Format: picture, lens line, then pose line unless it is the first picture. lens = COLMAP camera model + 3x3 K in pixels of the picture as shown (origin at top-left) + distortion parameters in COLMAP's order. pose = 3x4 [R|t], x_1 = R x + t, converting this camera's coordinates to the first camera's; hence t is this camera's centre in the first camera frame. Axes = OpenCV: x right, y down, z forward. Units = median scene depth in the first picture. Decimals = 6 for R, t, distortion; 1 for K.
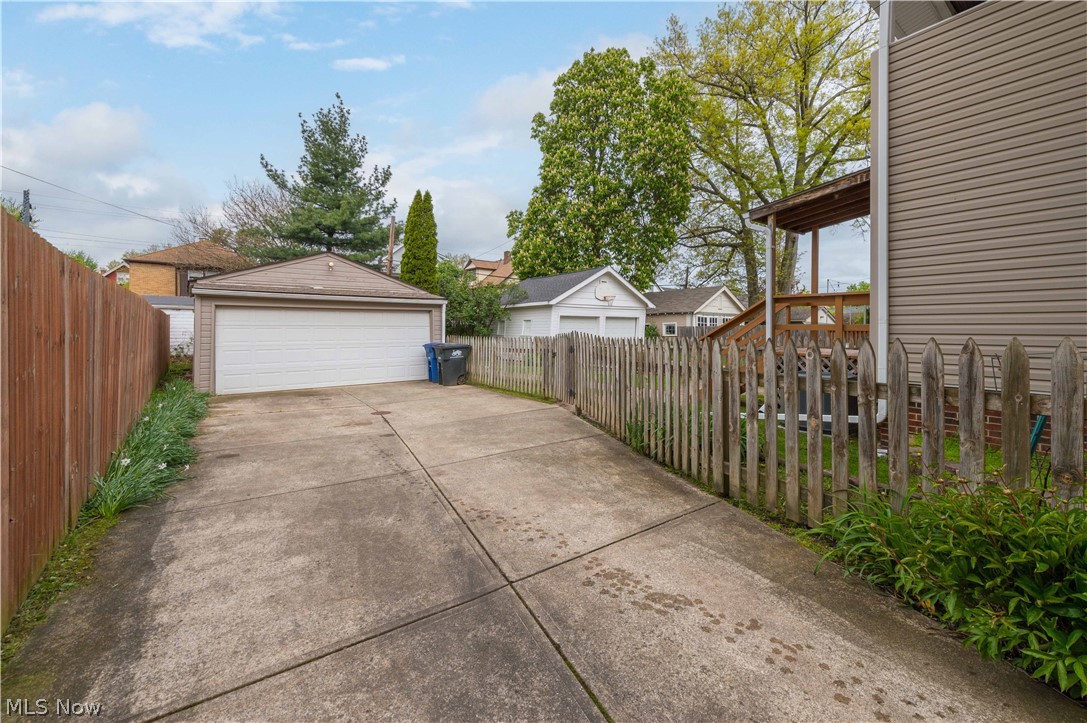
lens RADIAL K [[430.1, 0, 559.8], [0, 430.1, 362.2], [0, 0, 1]] dist [0.008995, -0.000760]
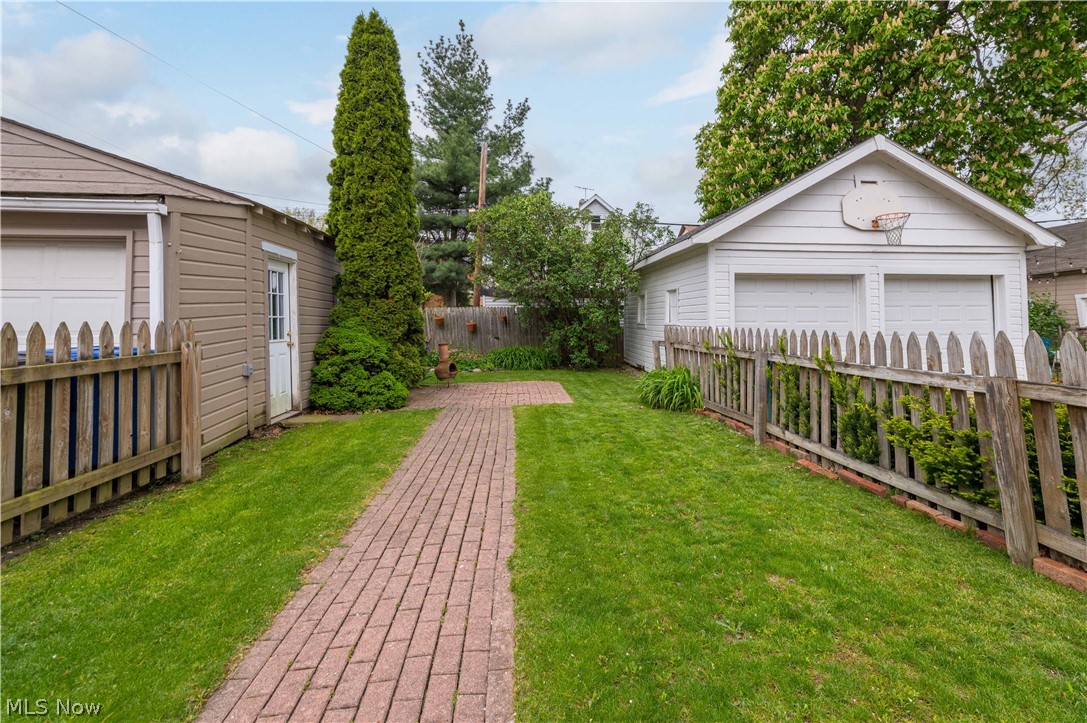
lens RADIAL K [[474.1, 0, 554.8], [0, 474.1, 267.1], [0, 0, 1]] dist [0.014426, -0.000443]
pose [[0.854736, -0.058430, -0.515764, 0.061830], [-0.035525, 0.984729, -0.170431, -0.025294], [0.517846, 0.163996, 0.839607, 0.404309]]
